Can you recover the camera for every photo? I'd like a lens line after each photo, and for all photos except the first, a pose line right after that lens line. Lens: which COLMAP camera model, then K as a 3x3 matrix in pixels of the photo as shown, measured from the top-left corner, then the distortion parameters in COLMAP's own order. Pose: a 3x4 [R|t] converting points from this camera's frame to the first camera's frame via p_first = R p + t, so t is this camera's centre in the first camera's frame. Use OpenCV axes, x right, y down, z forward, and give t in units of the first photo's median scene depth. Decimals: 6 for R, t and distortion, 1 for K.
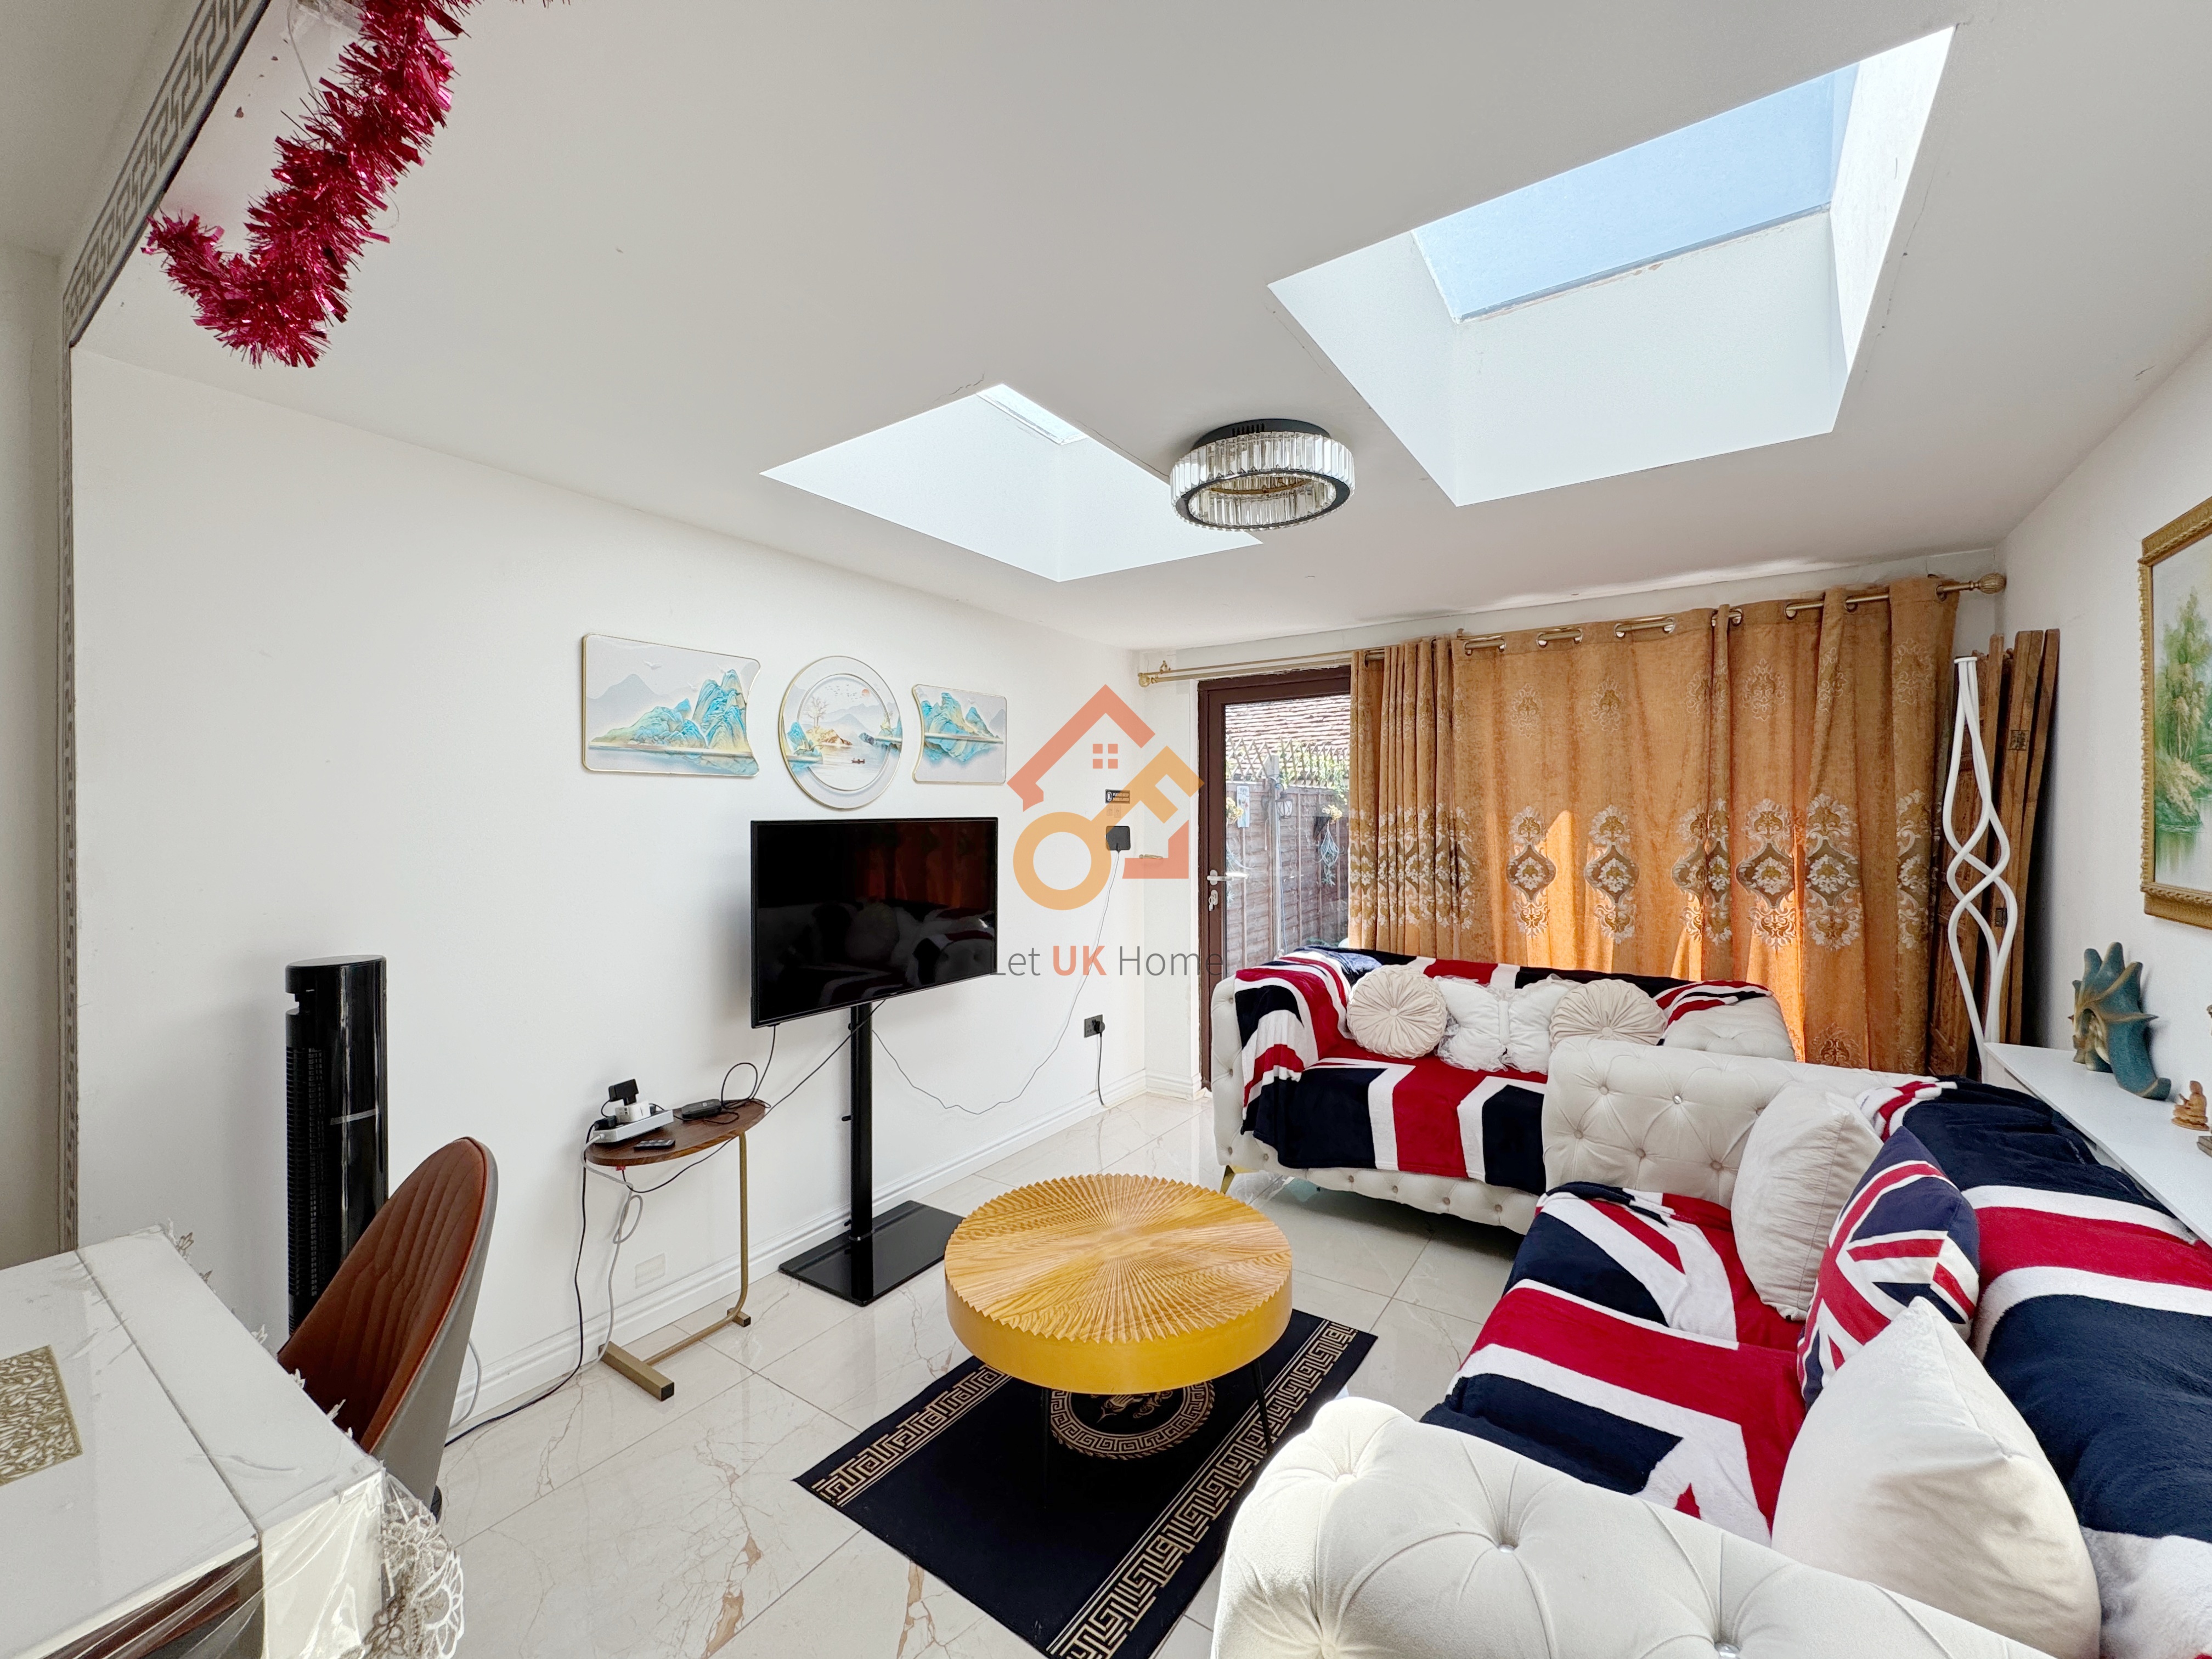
lens RADIAL K [[887.8, 0, 1104.0], [0, 887.8, 824.3], [0, 0, 1]] dist [-0.003150, 0.000275]
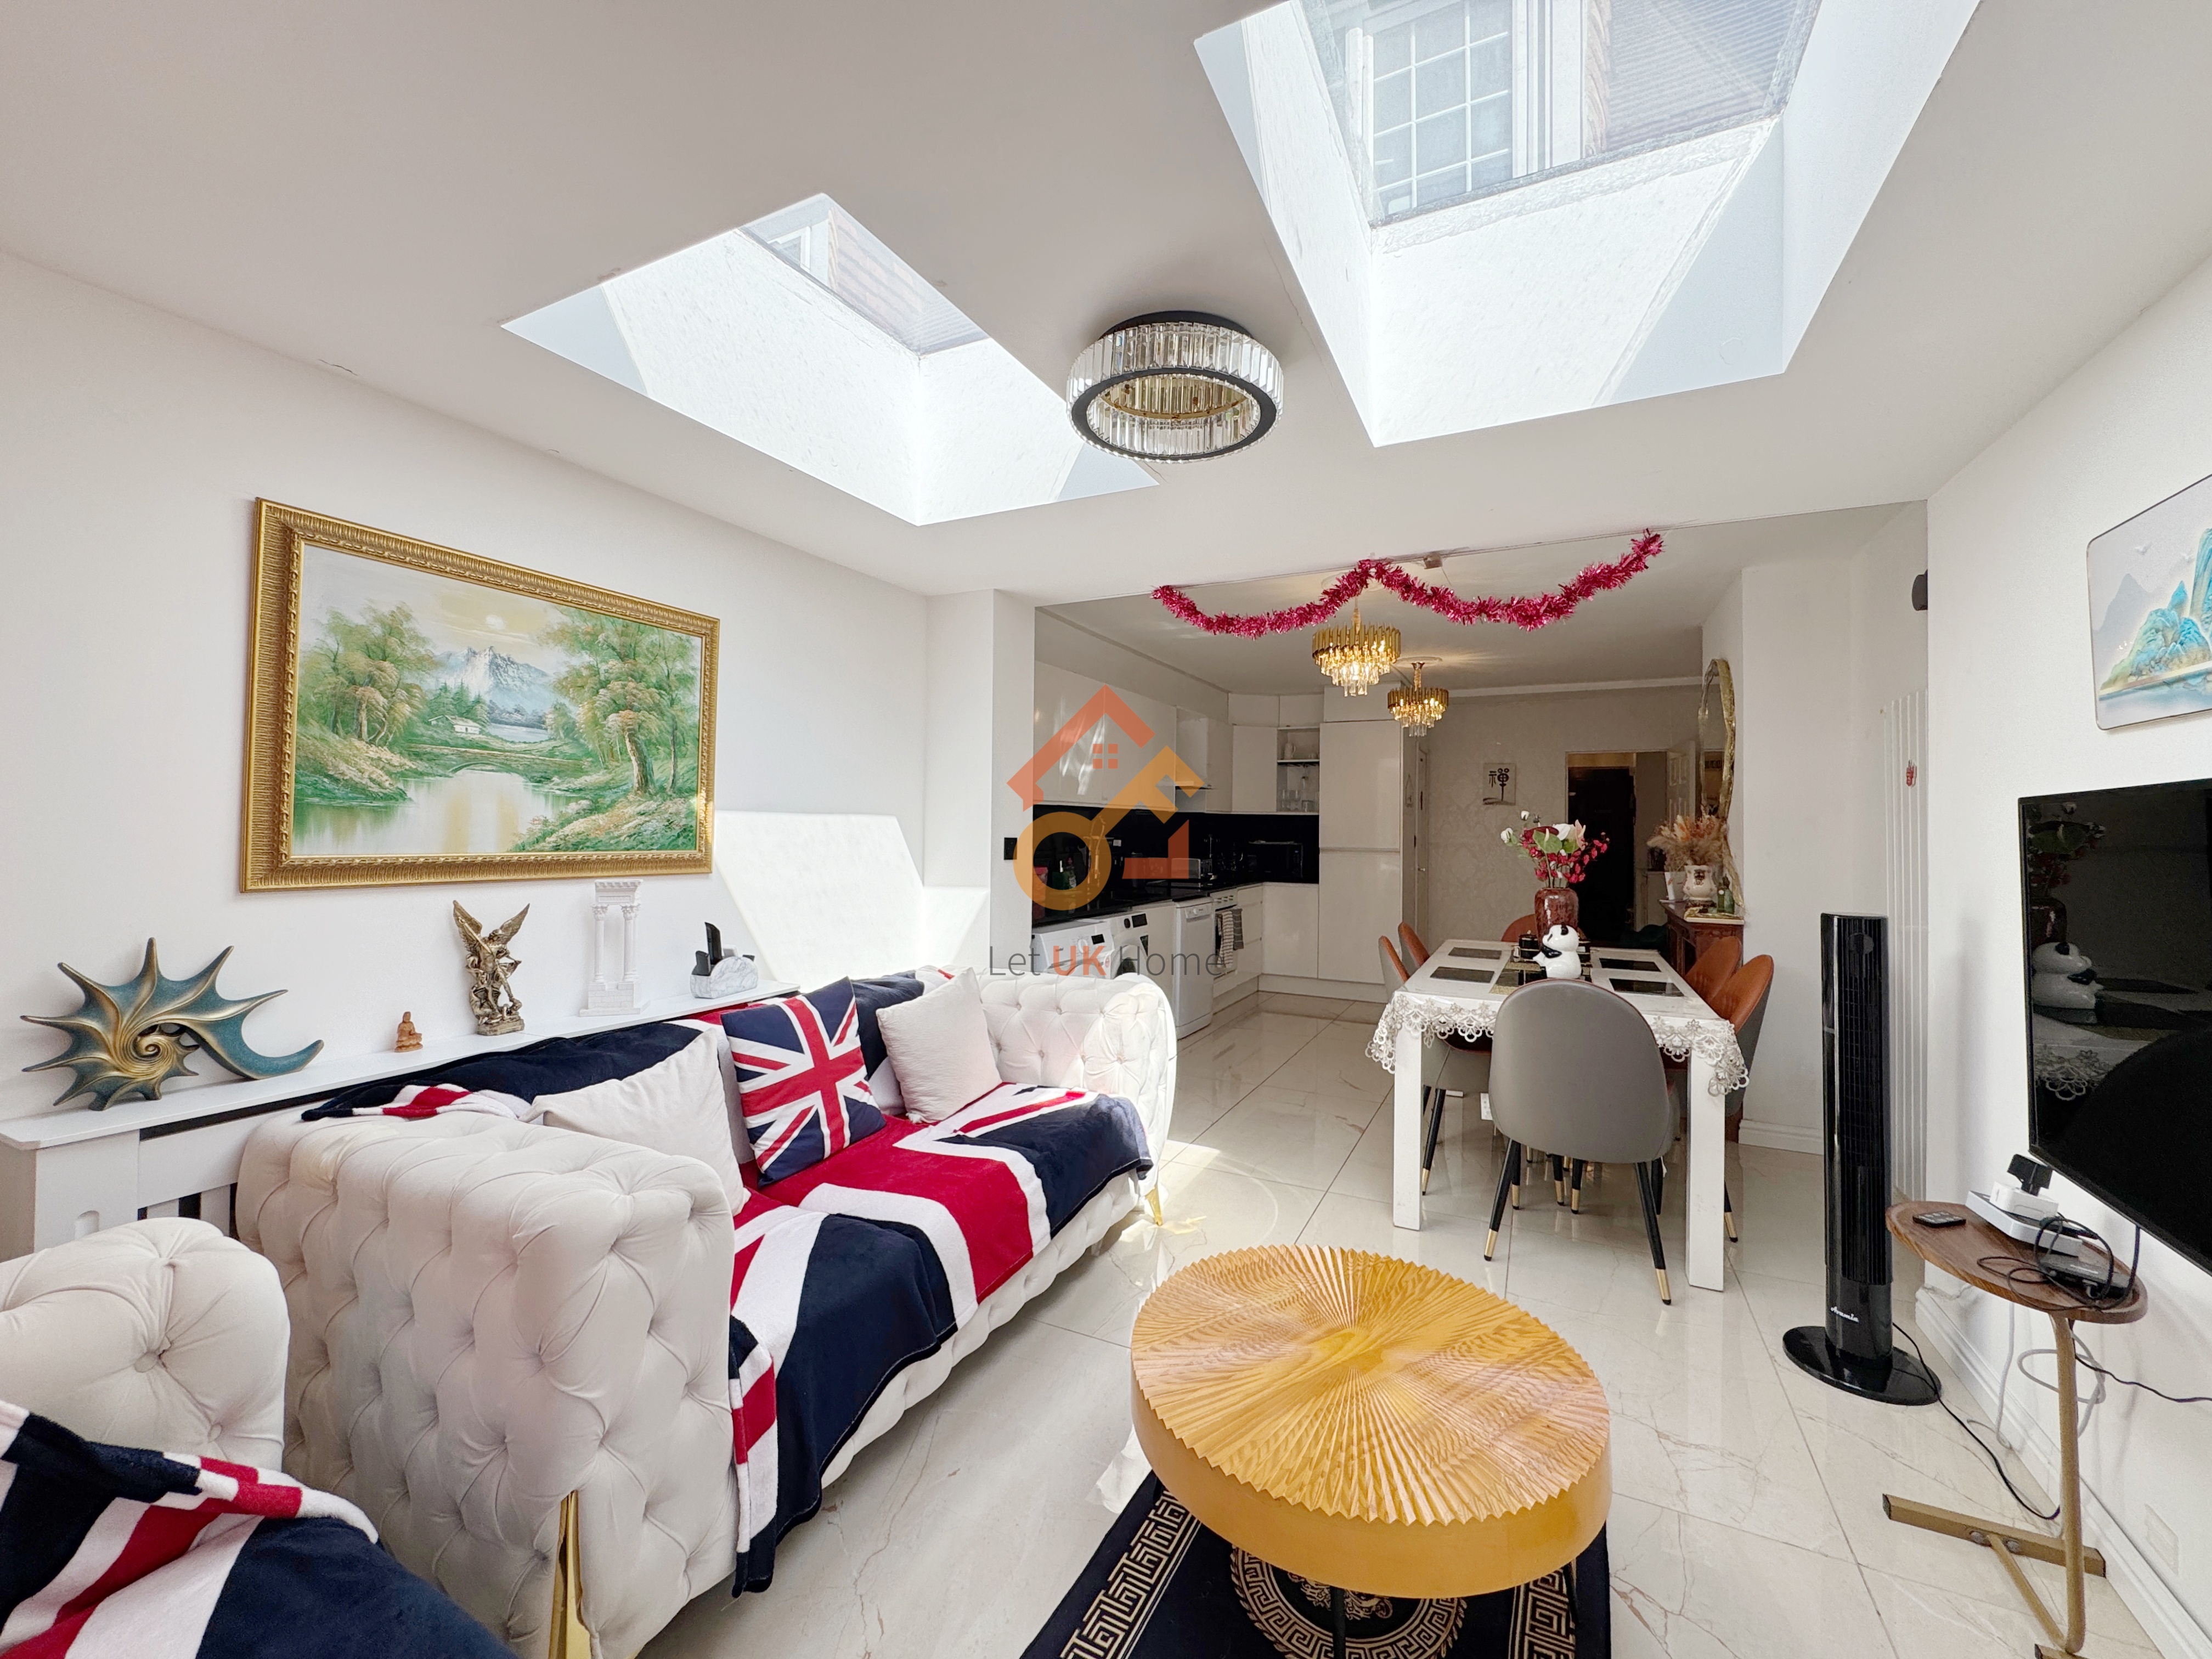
lens RADIAL K [[897.6, 0, 1106.3], [0, 897.6, 812.5], [0, 0, 1]] dist [-0.004140, 0.000619]
pose [[-0.990109, -0.005750, -0.140181, 0.227920], [-0.004241, 0.999930, -0.011067, 0.013244], [0.140235, -0.010363, -0.990064, 1.171310]]
